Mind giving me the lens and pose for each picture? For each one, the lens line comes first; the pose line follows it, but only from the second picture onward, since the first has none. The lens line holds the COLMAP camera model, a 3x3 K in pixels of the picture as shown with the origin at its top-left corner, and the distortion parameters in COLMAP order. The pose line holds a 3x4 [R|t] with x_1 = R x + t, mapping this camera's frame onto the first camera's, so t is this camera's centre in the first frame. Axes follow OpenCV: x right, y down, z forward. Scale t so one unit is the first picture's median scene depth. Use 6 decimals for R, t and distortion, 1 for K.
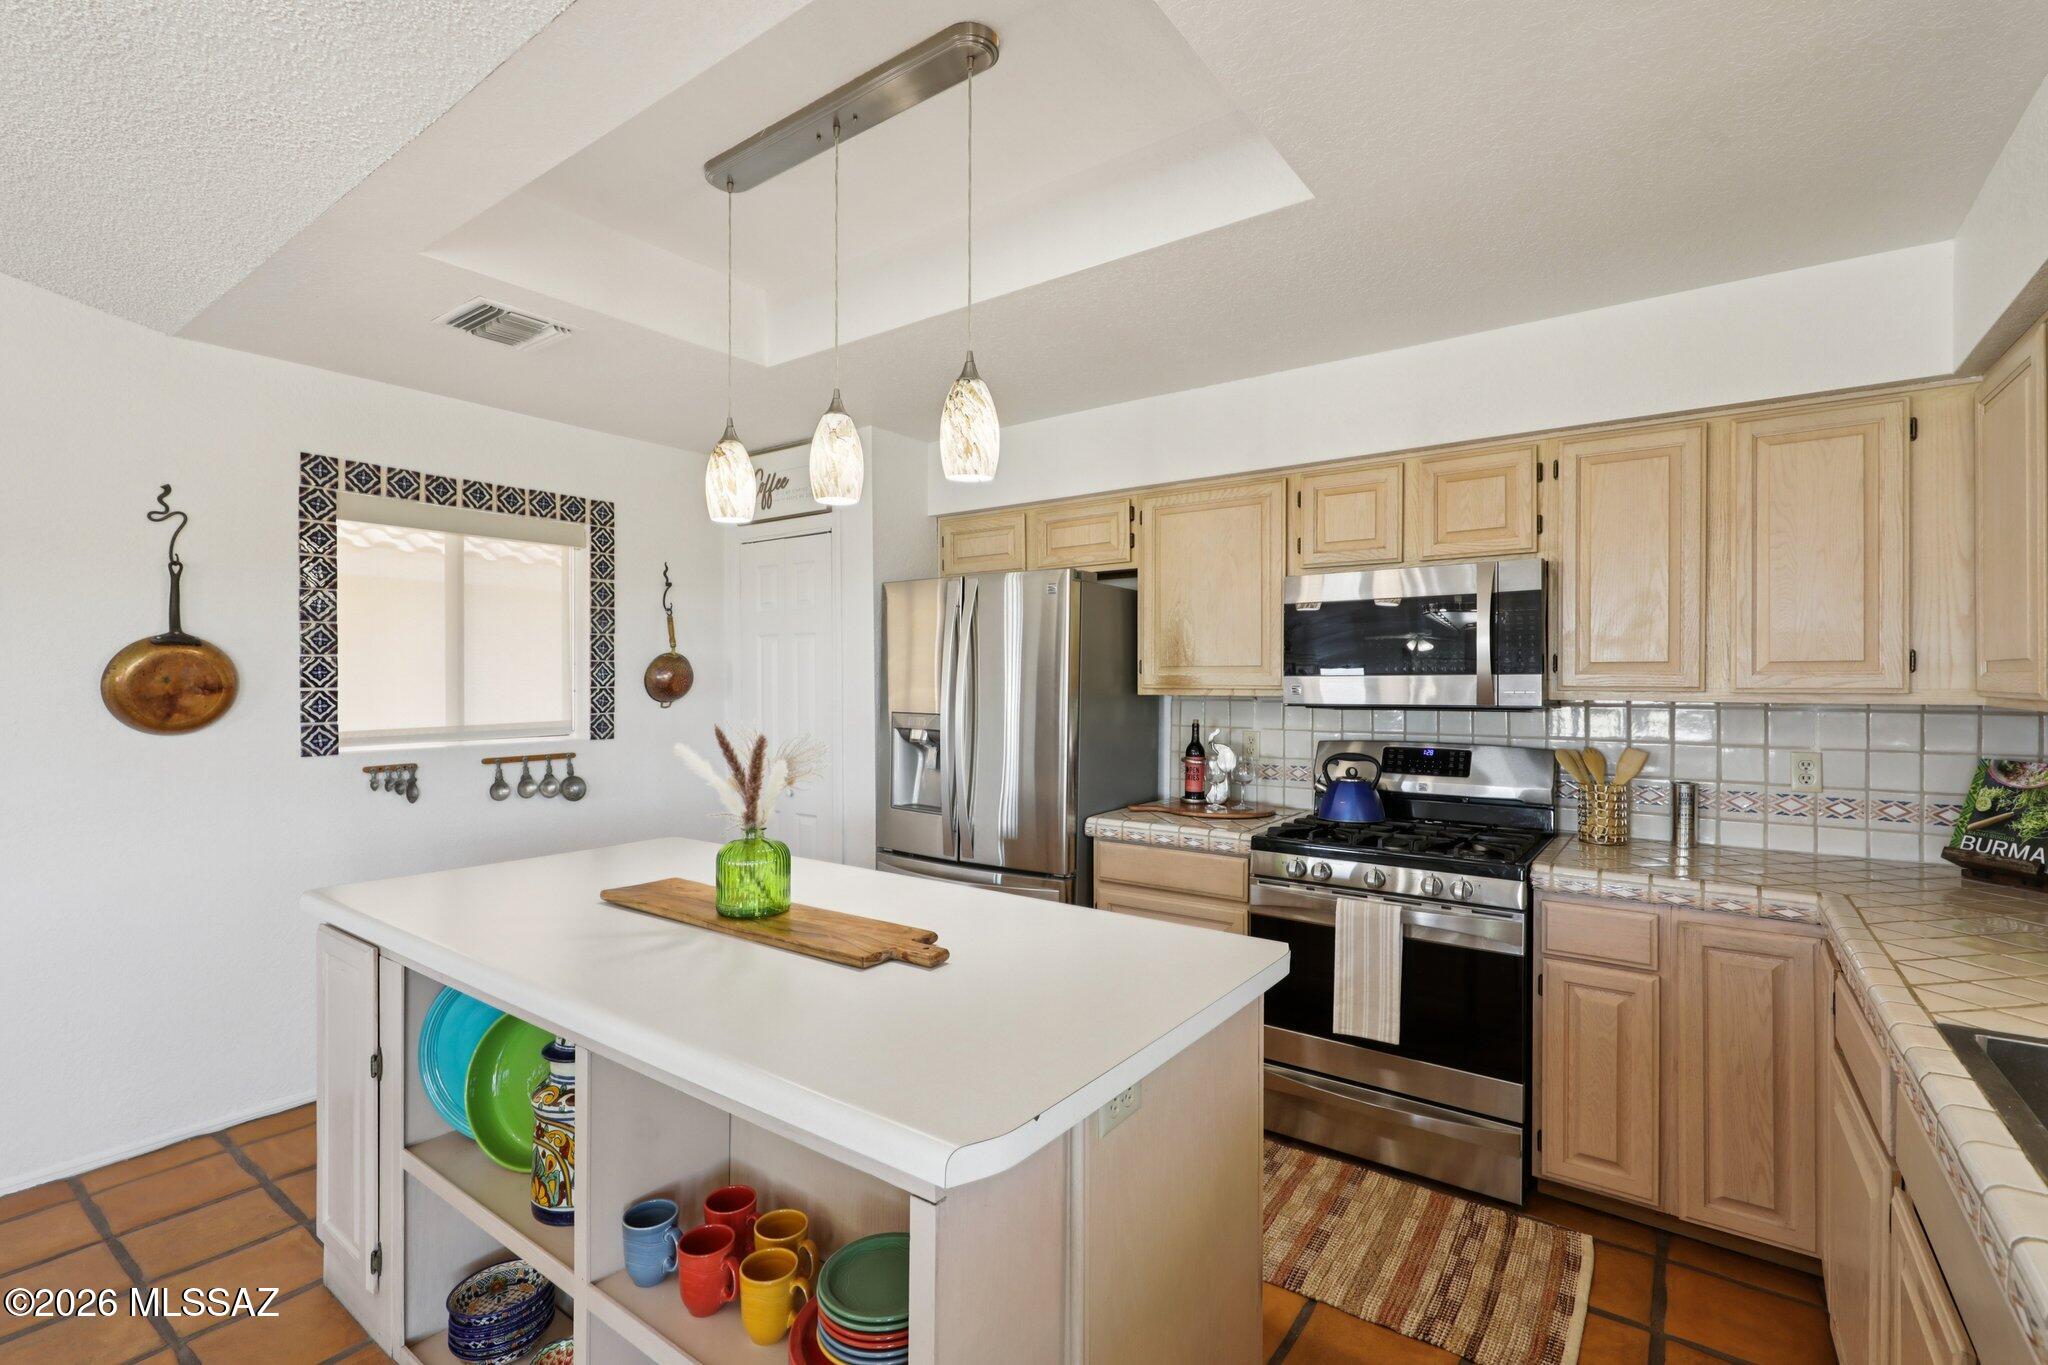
lens RADIAL K [[925.0, 0, 1033.0], [0, 925.0, 688.7], [0, 0, 1]] dist [-0.001802, 0.000495]
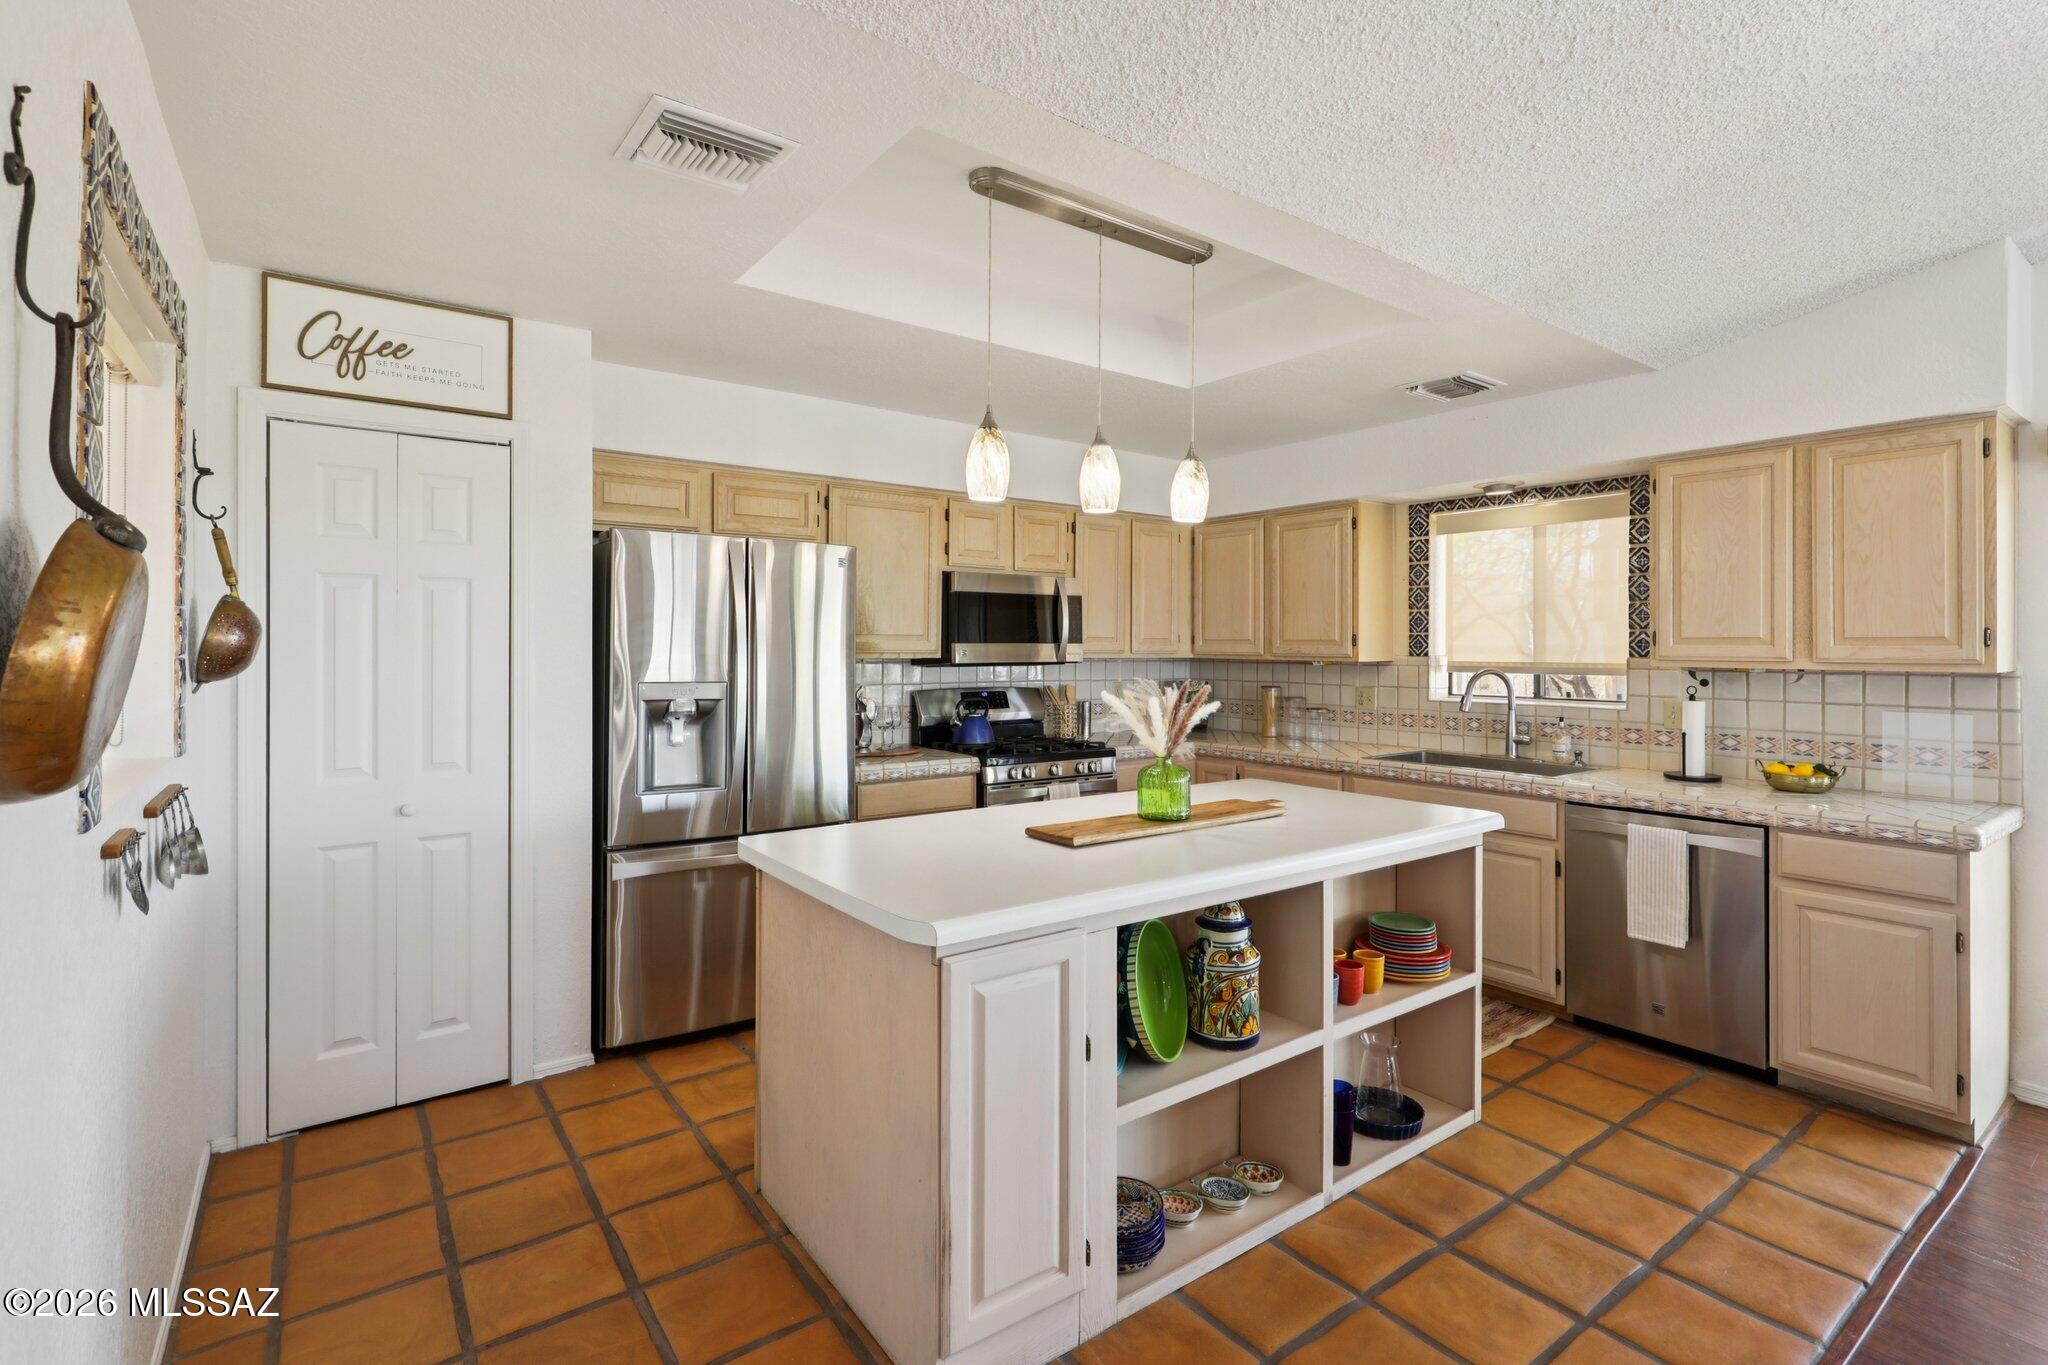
lens RADIAL K [[925.0, 0, 1002.3], [0, 925.0, 657.6], [0, 0, 1]] dist [-0.001802, 0.000495]
pose [[0.317637, -0.011421, 0.948143, -1.078323], [0.003958, 0.999935, 0.010719, -0.007297], [-0.948204, 0.000348, 0.317662, 0.519888]]
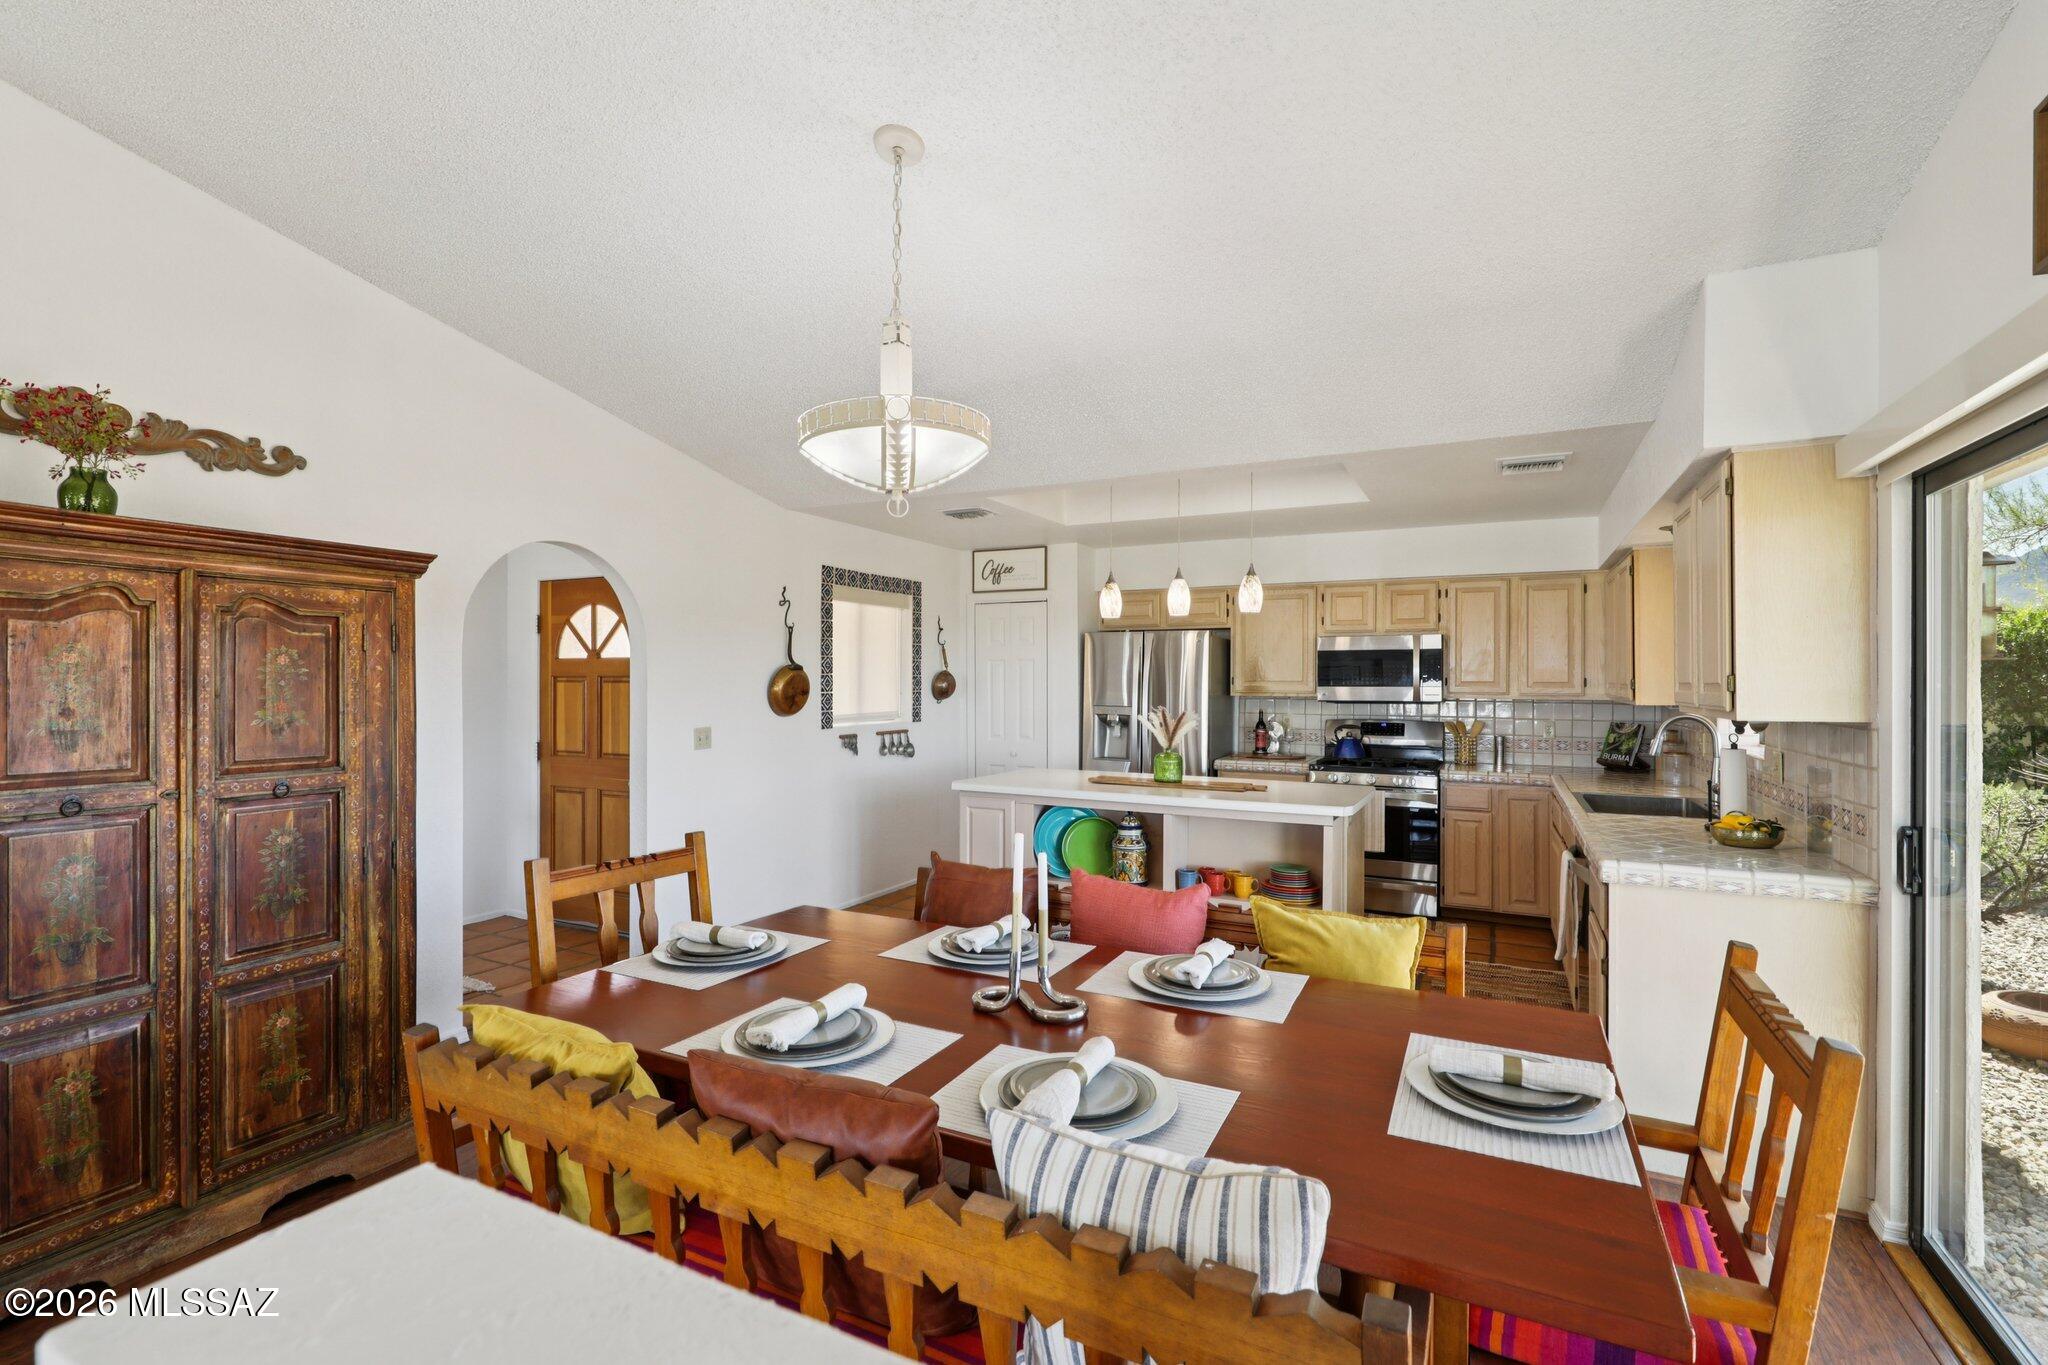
lens RADIAL K [[925.0, 0, 1029.6], [0, 925.0, 685.1], [0, 0, 1]] dist [-0.001802, 0.000495]
pose [[0.988158, 0.002507, 0.153420, -0.690527], [-0.001752, 0.999986, -0.005055, -0.005910], [-0.153431, 0.004727, 0.988148, -0.937075]]
